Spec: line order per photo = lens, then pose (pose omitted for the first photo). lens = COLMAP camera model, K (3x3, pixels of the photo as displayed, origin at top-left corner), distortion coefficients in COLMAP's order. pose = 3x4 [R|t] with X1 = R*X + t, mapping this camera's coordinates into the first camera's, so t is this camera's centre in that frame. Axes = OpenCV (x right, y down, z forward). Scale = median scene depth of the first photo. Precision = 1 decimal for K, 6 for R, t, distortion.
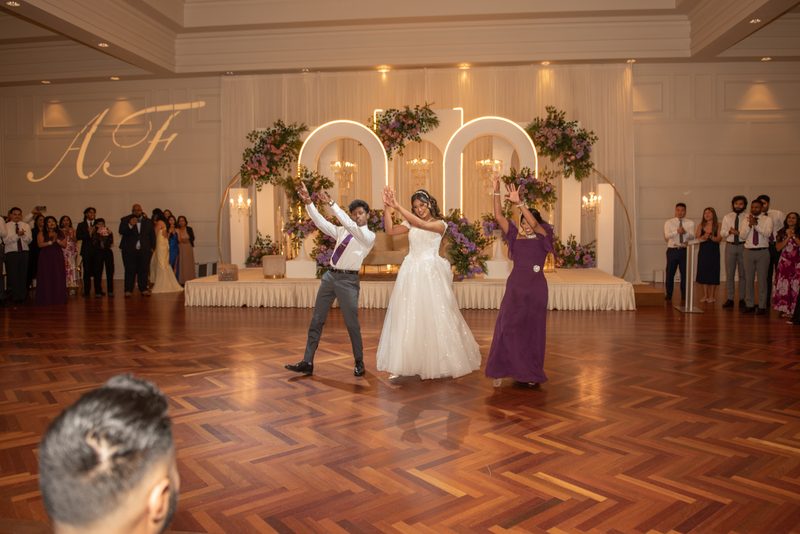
lens RADIAL K [[594.8, 0, 402.2], [0, 594.8, 246.9], [0, 0, 1]] dist [-0.034230, -0.006248]
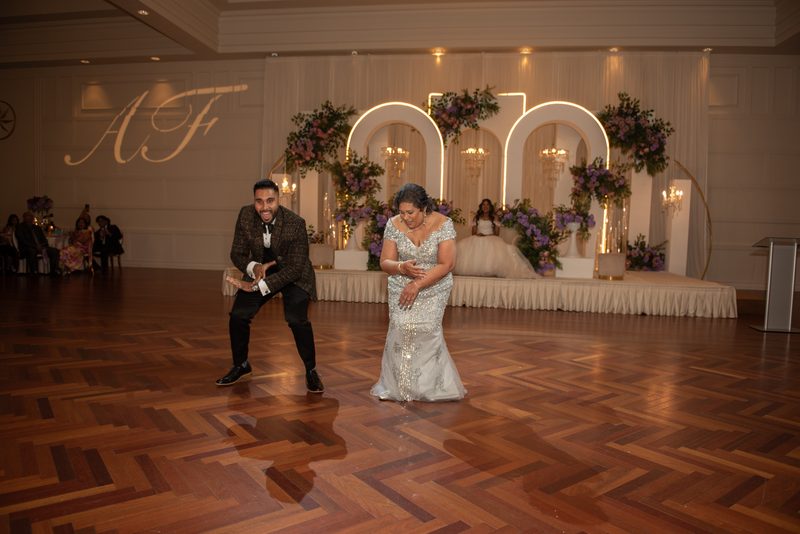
lens RADIAL K [[556.6, 0, 400.0], [0, 556.6, 267.0], [0, 0, 1]] dist [-0.037815, -0.000121]
pose [[0.998824, 0.034876, -0.033671, -0.055083], [-0.033968, 0.999053, 0.027179, 0.018889], [0.034587, -0.026003, 0.999063, 0.125934]]
